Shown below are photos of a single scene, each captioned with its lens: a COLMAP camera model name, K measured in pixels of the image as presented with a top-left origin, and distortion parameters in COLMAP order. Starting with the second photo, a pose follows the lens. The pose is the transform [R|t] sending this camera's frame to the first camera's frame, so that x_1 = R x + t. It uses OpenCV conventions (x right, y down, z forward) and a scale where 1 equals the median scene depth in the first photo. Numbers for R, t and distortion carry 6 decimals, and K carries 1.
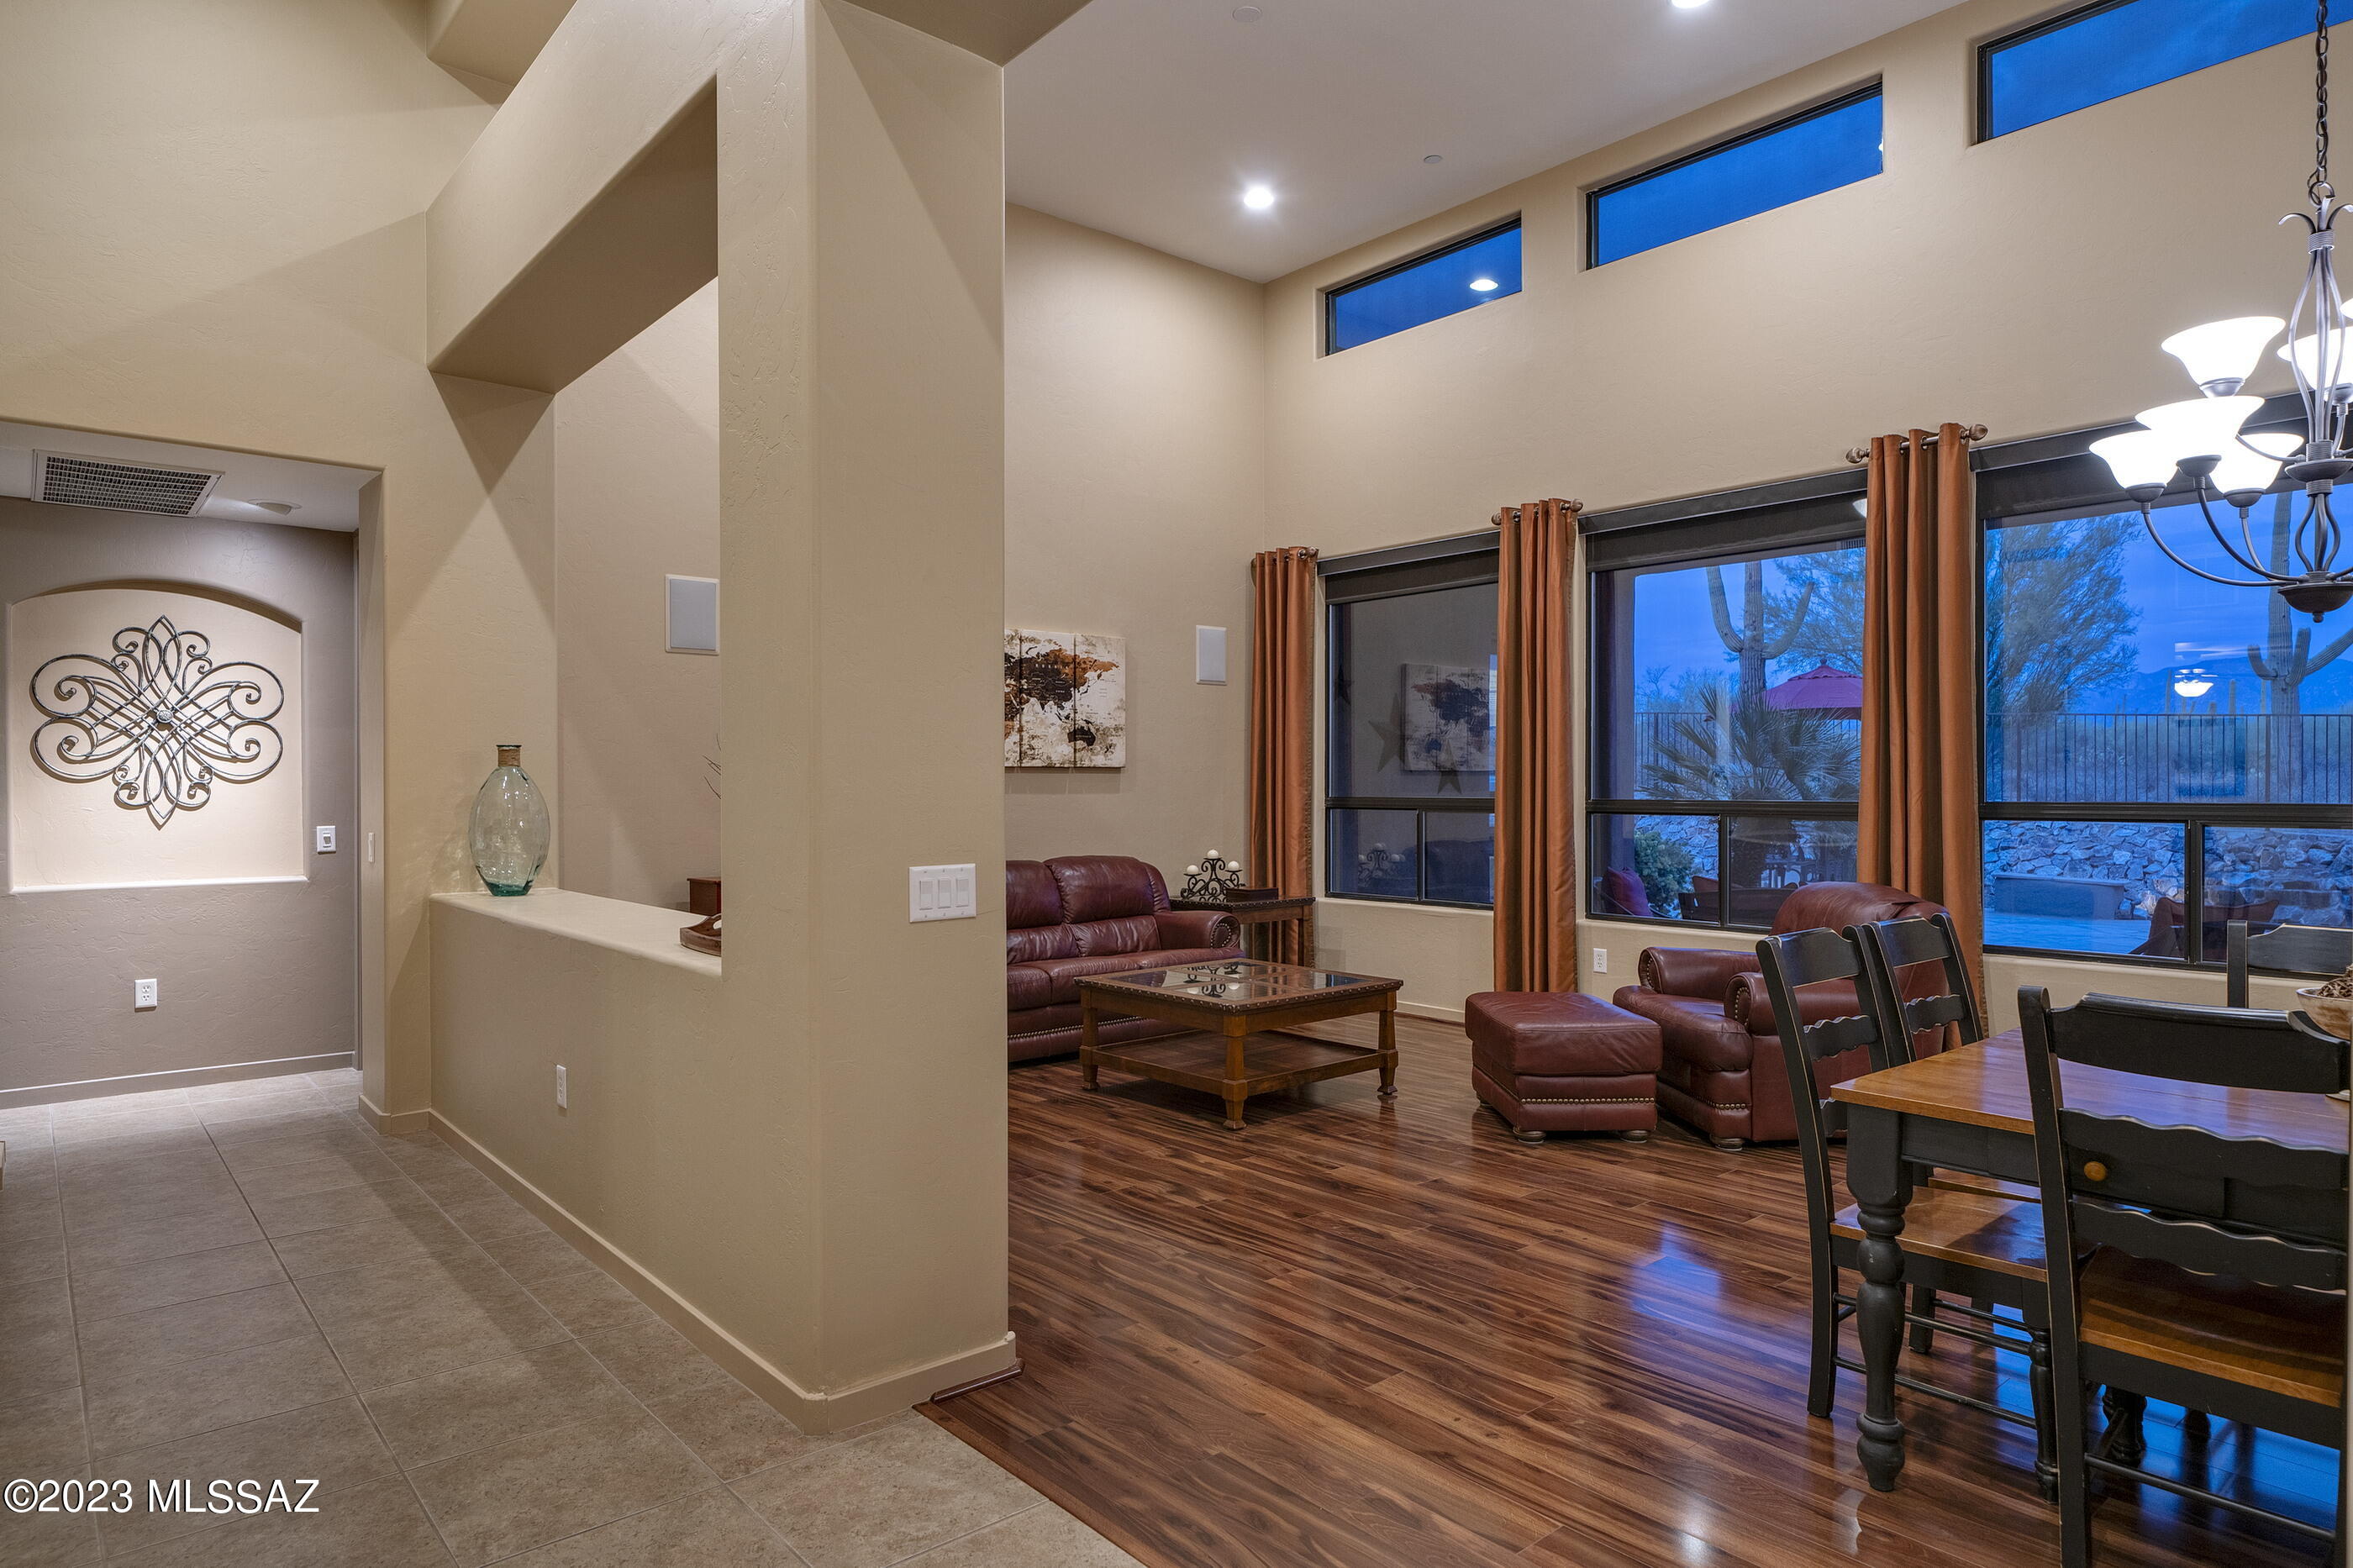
lens RADIAL K [[1333.7, 0, 1176.5], [0, 1333.7, 784.0], [0, 0, 1]] dist [0.006749, -0.002065]
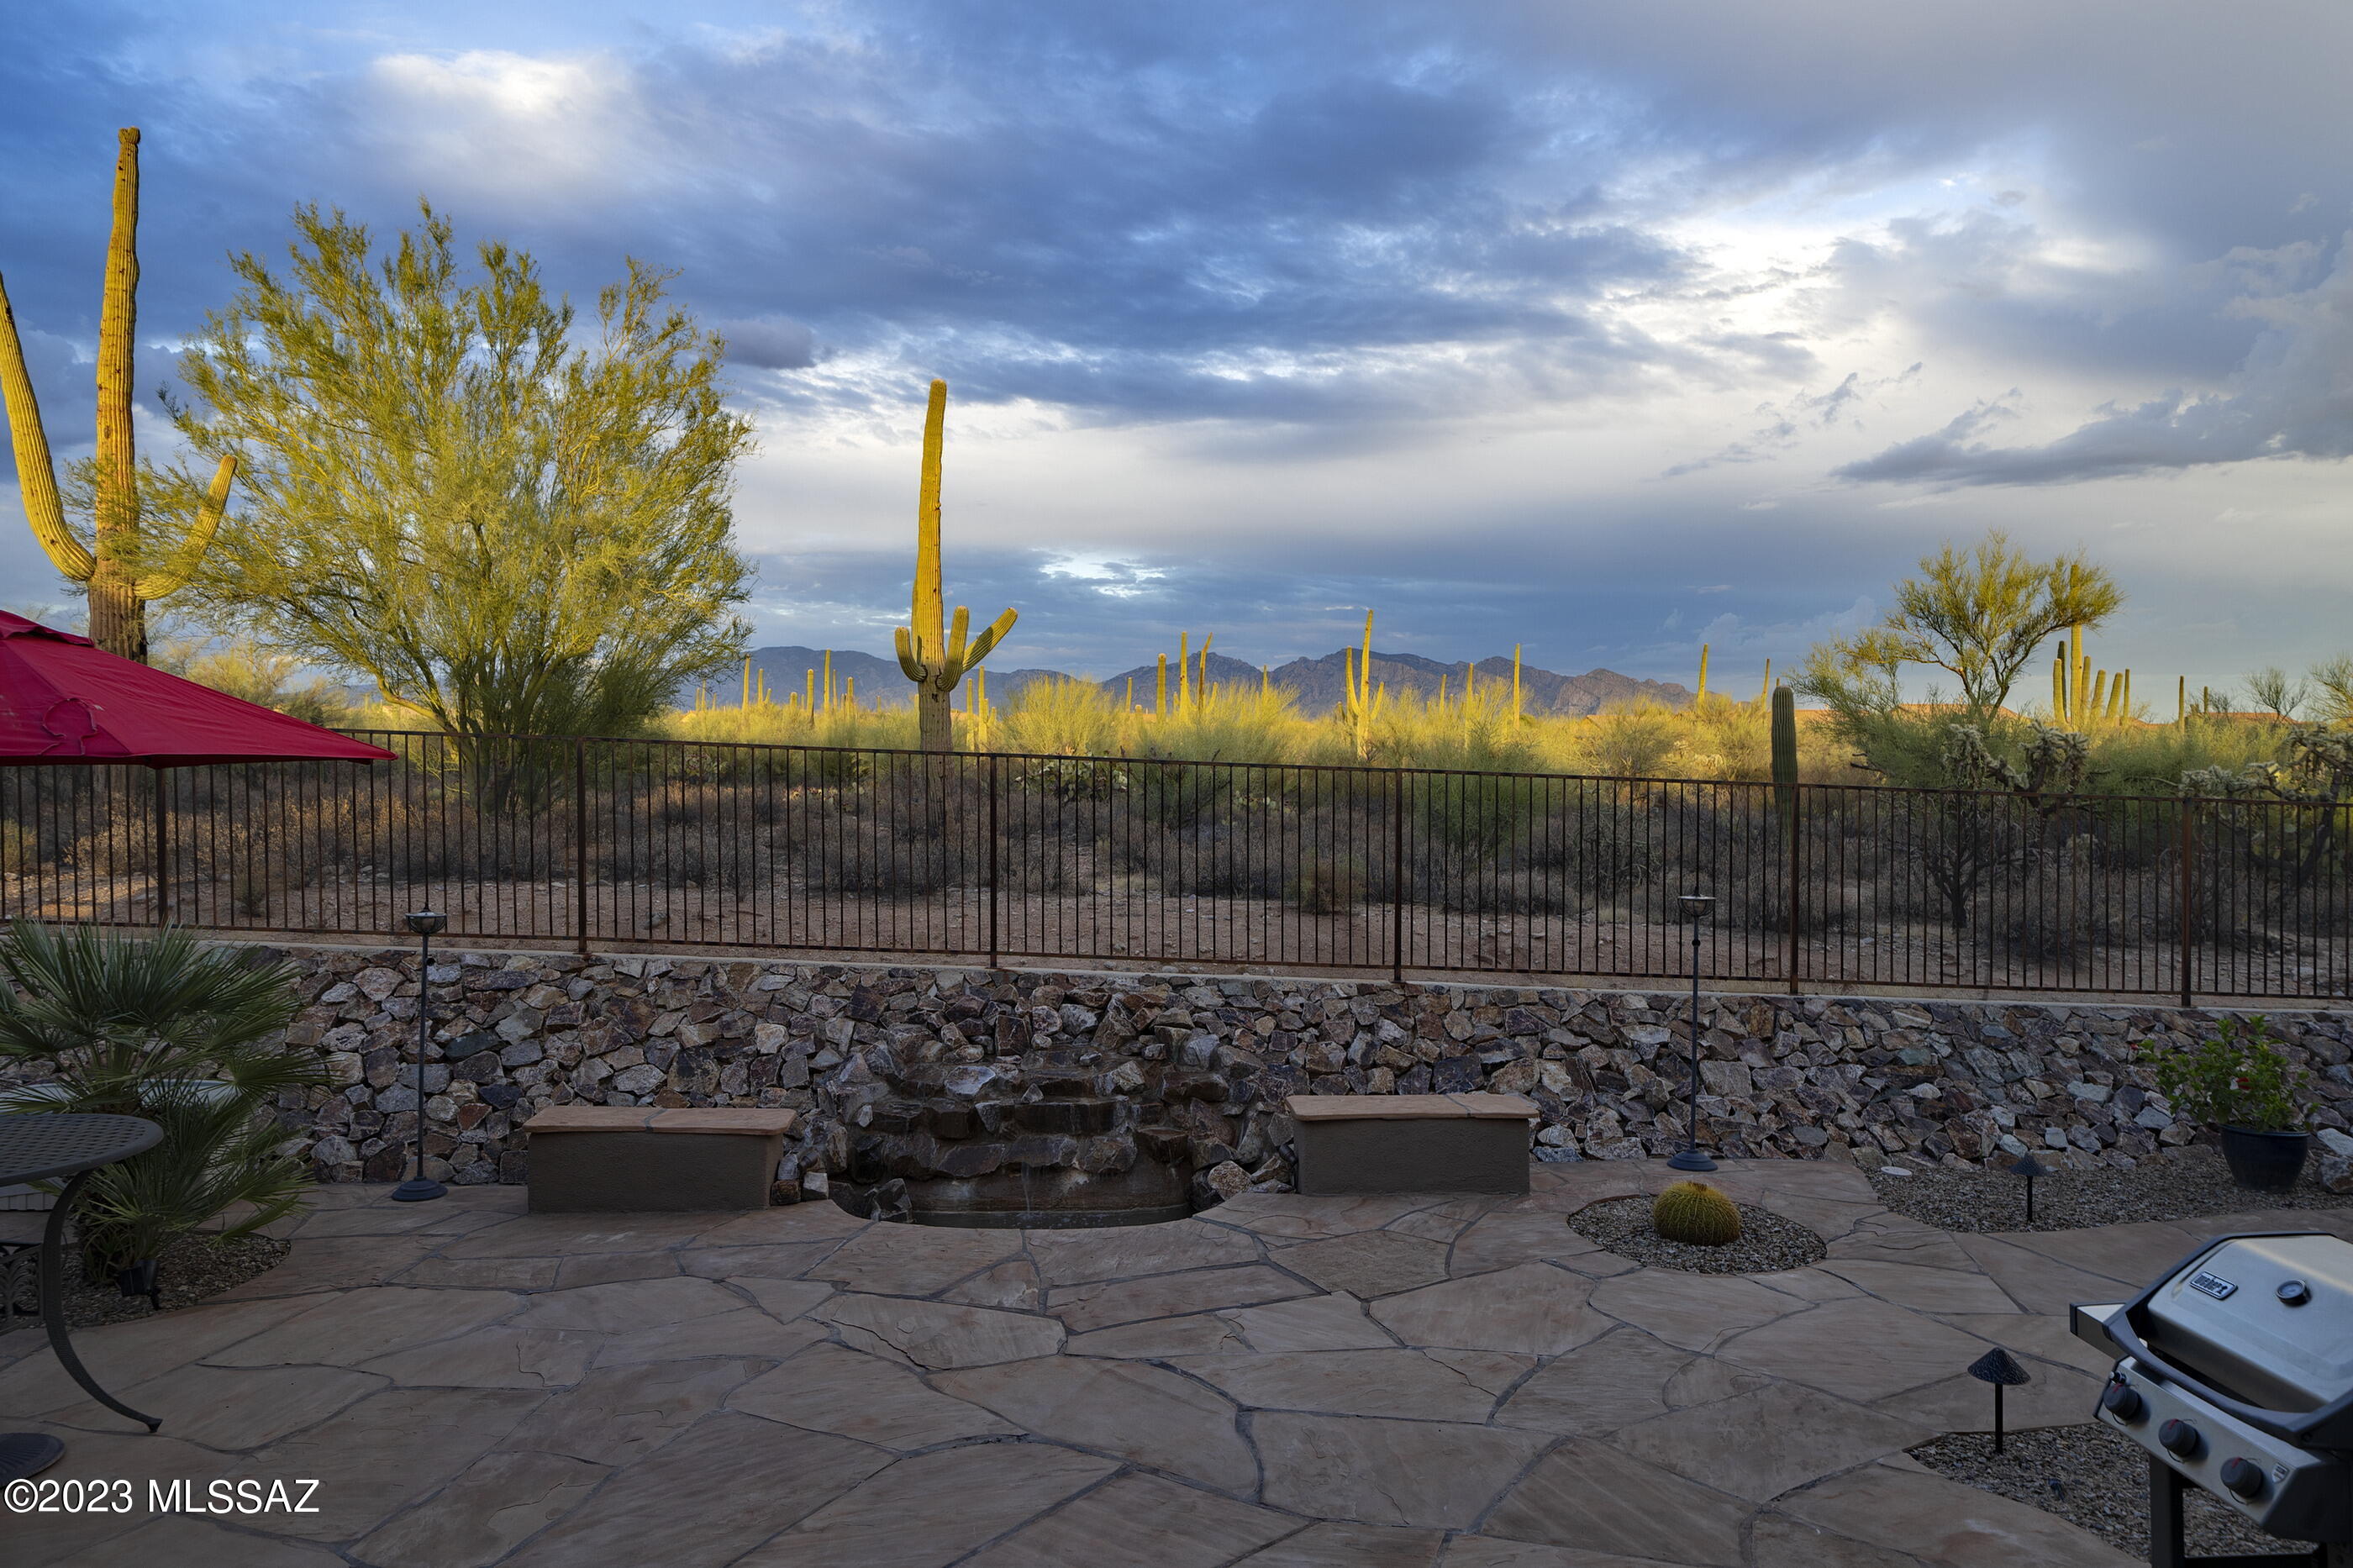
lens RADIAL K [[1564.5, 0, 1176.5], [0, 1564.5, 784.0], [0, 0, 1]] dist [-0.001684, -0.001686]
pose [[0.608614, -0.006008, 0.793443, 0.342111], [0.000233, 0.999973, 0.007393, -0.042301], [-0.793466, -0.004314, 0.608599, 0.532228]]
